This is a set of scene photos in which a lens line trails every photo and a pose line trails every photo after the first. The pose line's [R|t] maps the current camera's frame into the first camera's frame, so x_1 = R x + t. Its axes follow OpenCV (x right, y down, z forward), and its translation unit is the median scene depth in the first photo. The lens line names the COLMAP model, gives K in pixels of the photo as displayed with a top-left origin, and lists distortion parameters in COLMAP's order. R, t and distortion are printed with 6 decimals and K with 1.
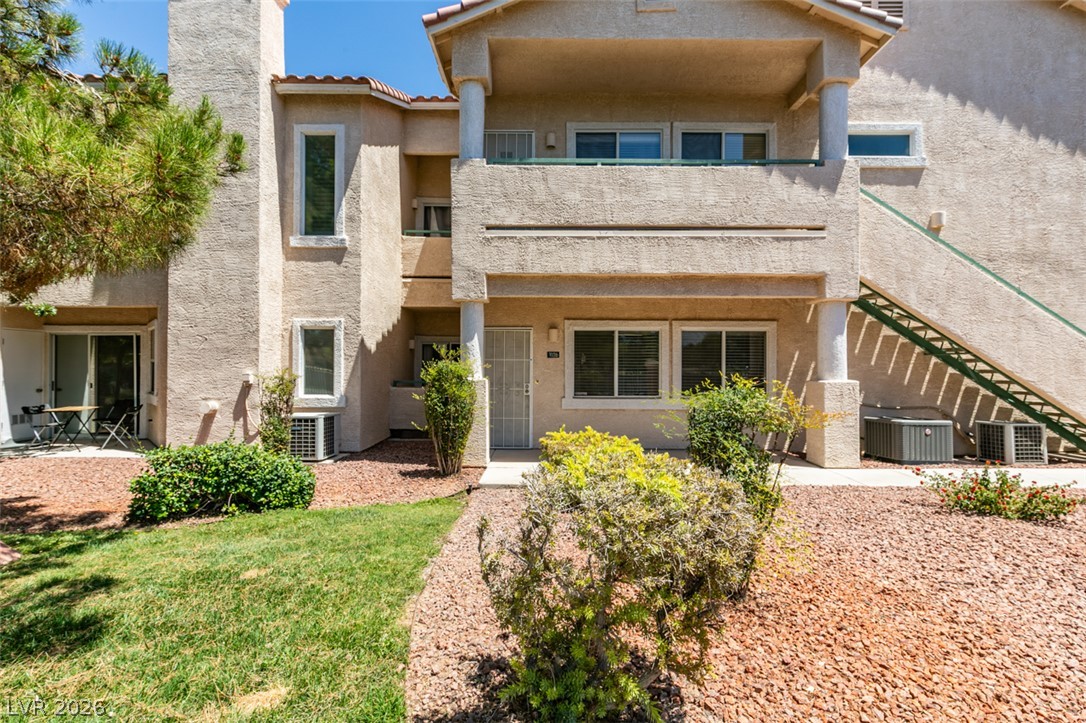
lens RADIAL K [[484.5, 0, 532.1], [0, 484.5, 367.3], [0, 0, 1]] dist [-0.002522, -0.000895]
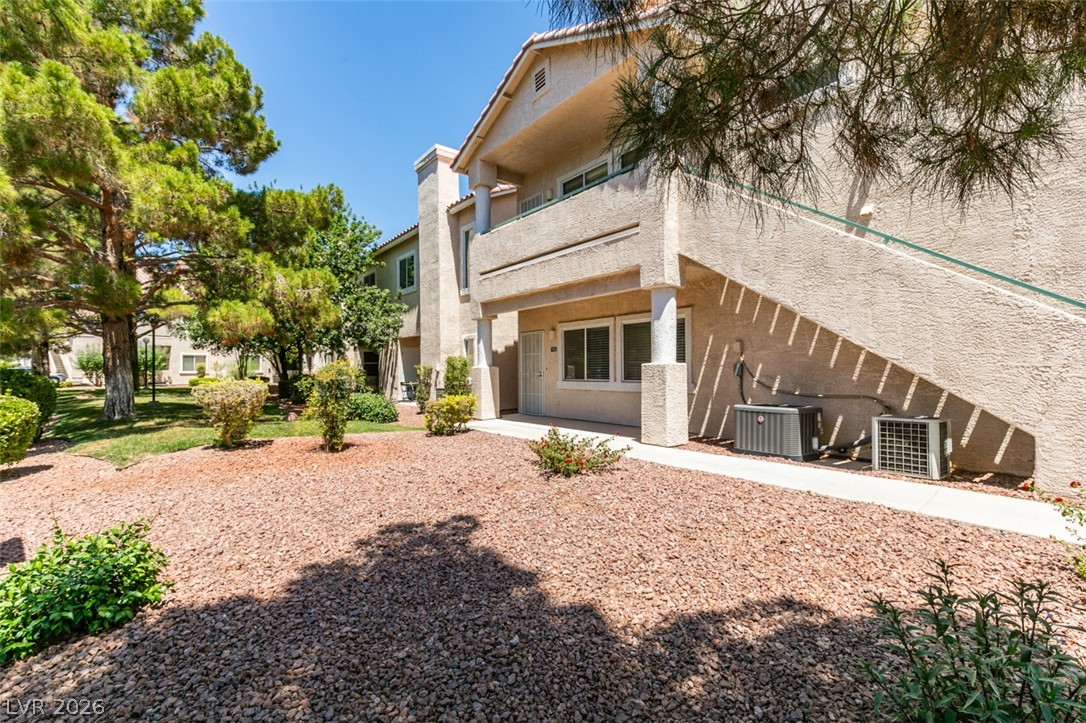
lens RADIAL K [[484.5, 0, 532.1], [0, 484.5, 367.3], [0, 0, 1]] dist [-0.002522, -0.000895]
pose [[0.610072, -0.013971, -0.792223, 1.263547], [0.013489, 0.999883, -0.007245, 0.039360], [0.792231, -0.006266, 0.610189, 0.131833]]
